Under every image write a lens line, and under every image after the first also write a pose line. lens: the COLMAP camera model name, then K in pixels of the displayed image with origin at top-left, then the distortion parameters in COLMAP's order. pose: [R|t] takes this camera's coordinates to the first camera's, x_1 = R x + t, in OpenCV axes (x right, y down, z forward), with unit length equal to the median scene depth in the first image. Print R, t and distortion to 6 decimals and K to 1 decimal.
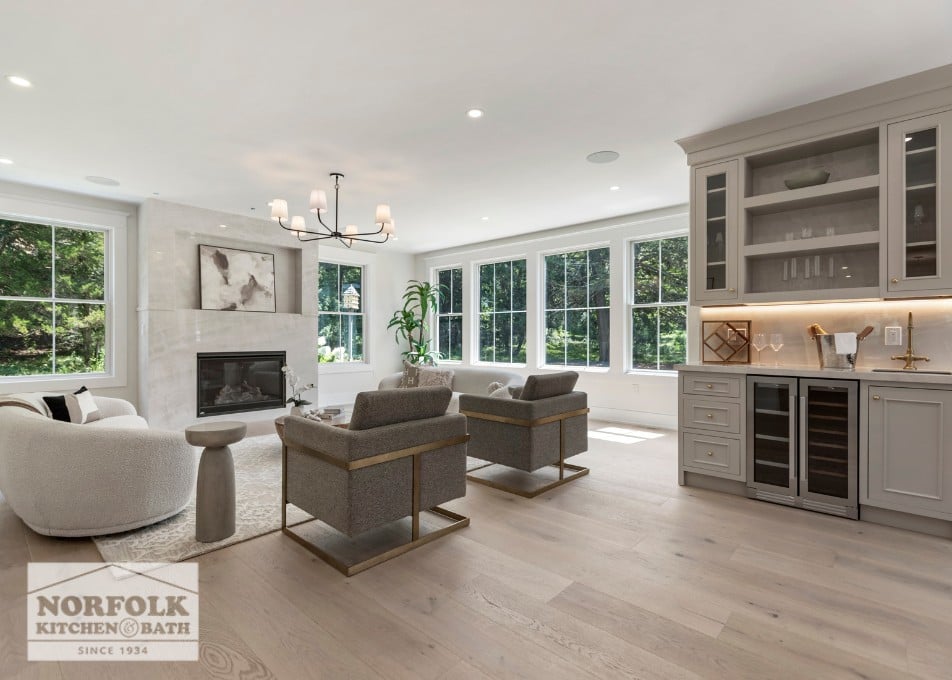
lens RADIAL K [[453.0, 0, 474.3], [0, 453.0, 337.5], [0, 0, 1]] dist [0.004859, -0.001834]
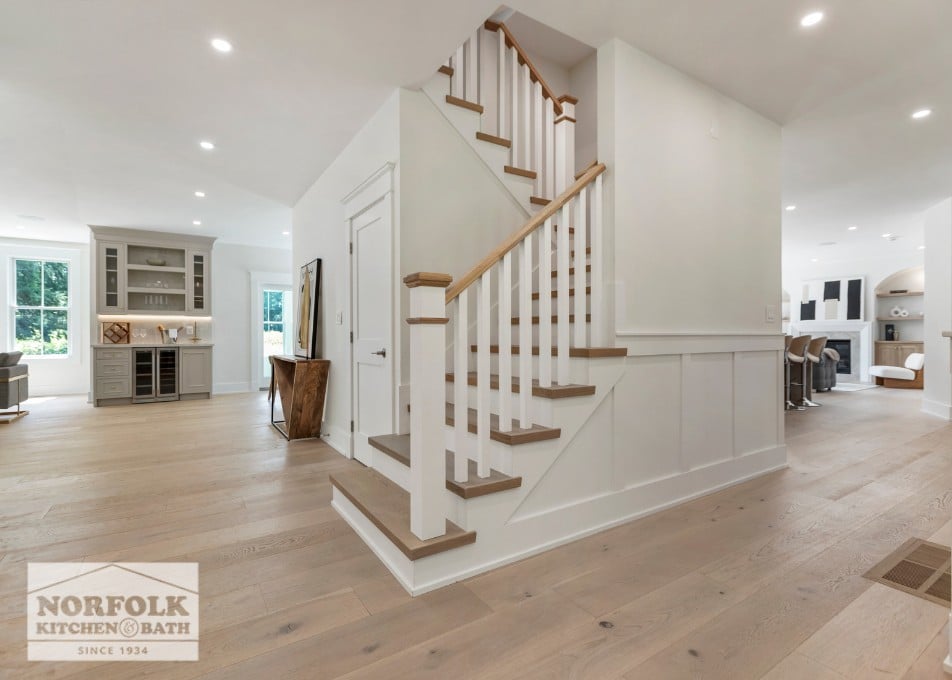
lens RADIAL K [[453.0, 0, 475.1], [0, 453.0, 335.1], [0, 0, 1]] dist [0.004859, -0.001834]
pose [[0.251368, -0.003581, 0.967885, -1.015982], [0.004512, 0.999987, 0.002528, 0.021589], [-0.967881, 0.003732, 0.251380, -1.059703]]
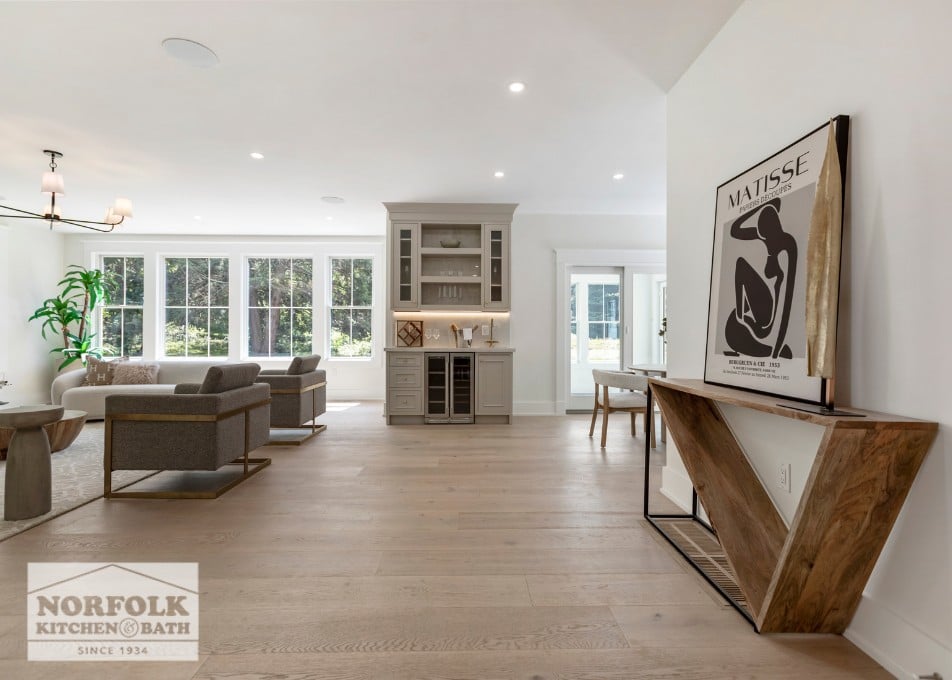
lens RADIAL K [[453.0, 0, 470.3], [0, 453.0, 334.5], [0, 0, 1]] dist [0.004859, -0.001834]
pose [[0.728069, 0.004832, 0.685487, -0.413443], [-0.000745, 0.999980, -0.006258, 0.023419], [-0.685503, 0.004045, 0.728058, -0.336177]]
